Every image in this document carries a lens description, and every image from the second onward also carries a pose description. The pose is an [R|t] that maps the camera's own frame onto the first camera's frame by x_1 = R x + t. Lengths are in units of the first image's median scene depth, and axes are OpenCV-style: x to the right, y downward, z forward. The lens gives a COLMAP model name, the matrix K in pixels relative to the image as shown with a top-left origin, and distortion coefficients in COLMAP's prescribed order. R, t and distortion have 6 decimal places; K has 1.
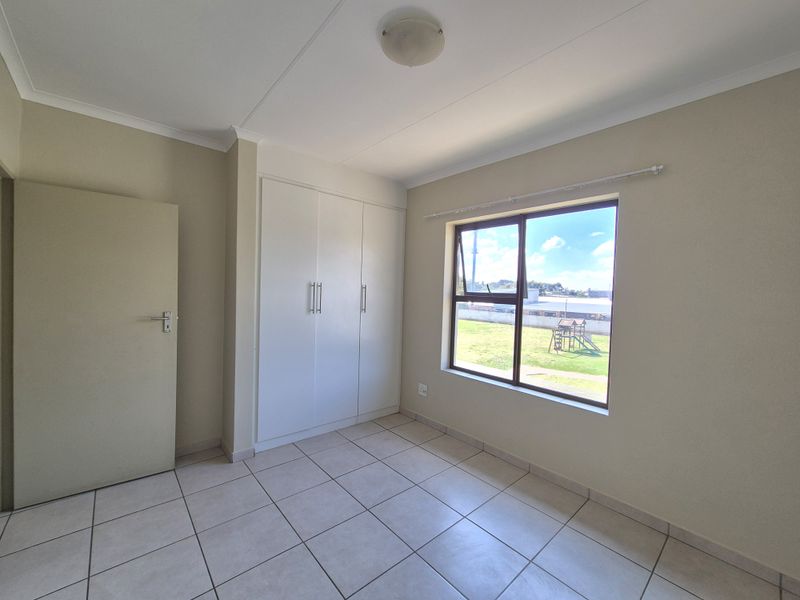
lens RADIAL K [[326.5, 0, 397.3], [0, 326.5, 298.2], [0, 0, 1]] dist [0.000603, 0.001877]
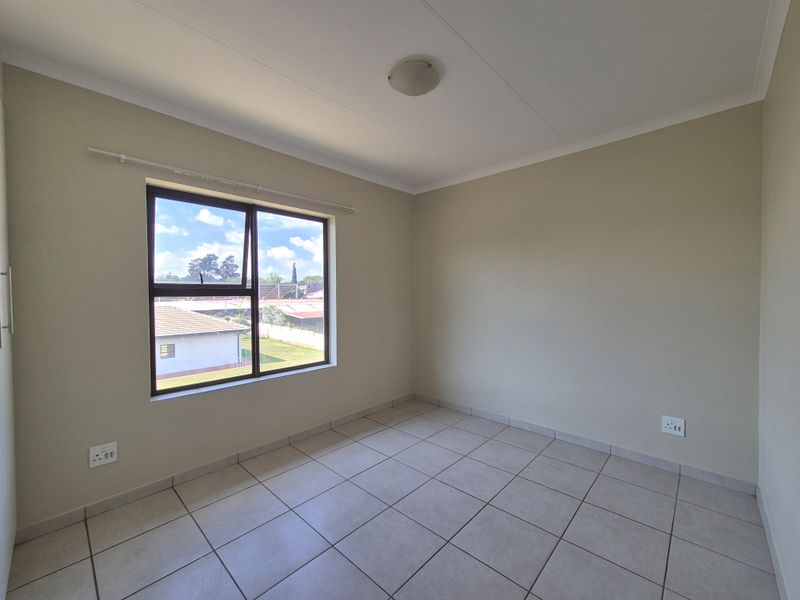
lens RADIAL K [[326.5, 0, 403.6], [0, 326.5, 297.9], [0, 0, 1]] dist [0.000603, 0.001877]
pose [[-0.100732, -0.047437, 0.993782, -0.647157], [0.026527, 0.998380, 0.050346, -0.010805], [-0.994560, 0.031433, -0.099310, 0.636775]]
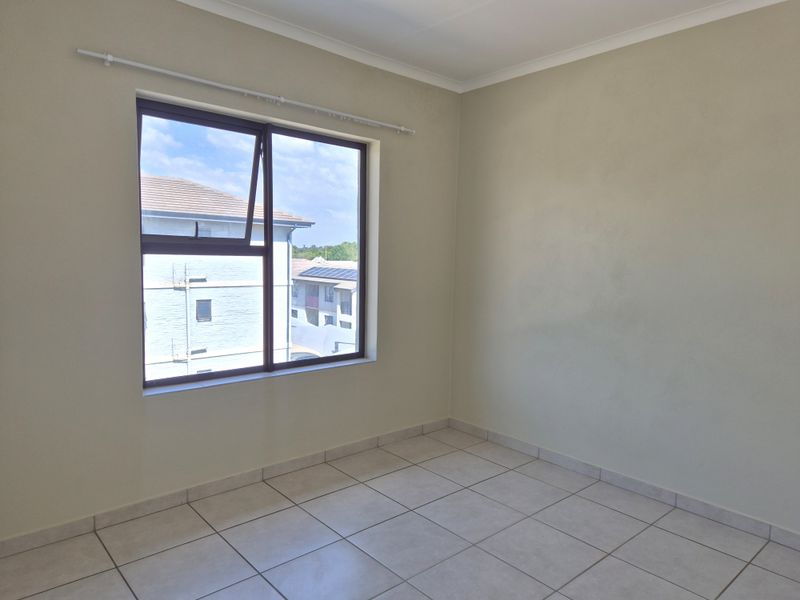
lens RADIAL K [[518.7, 0, 397.6], [0, 518.7, 304.9], [0, 0, 1]] dist [-0.003225, 0.002953]
pose [[-0.013574, -0.125398, 0.992014, -0.727168], [0.002399, 0.992098, 0.125442, -0.014434], [-0.999905, 0.004083, -0.013166, 0.725943]]
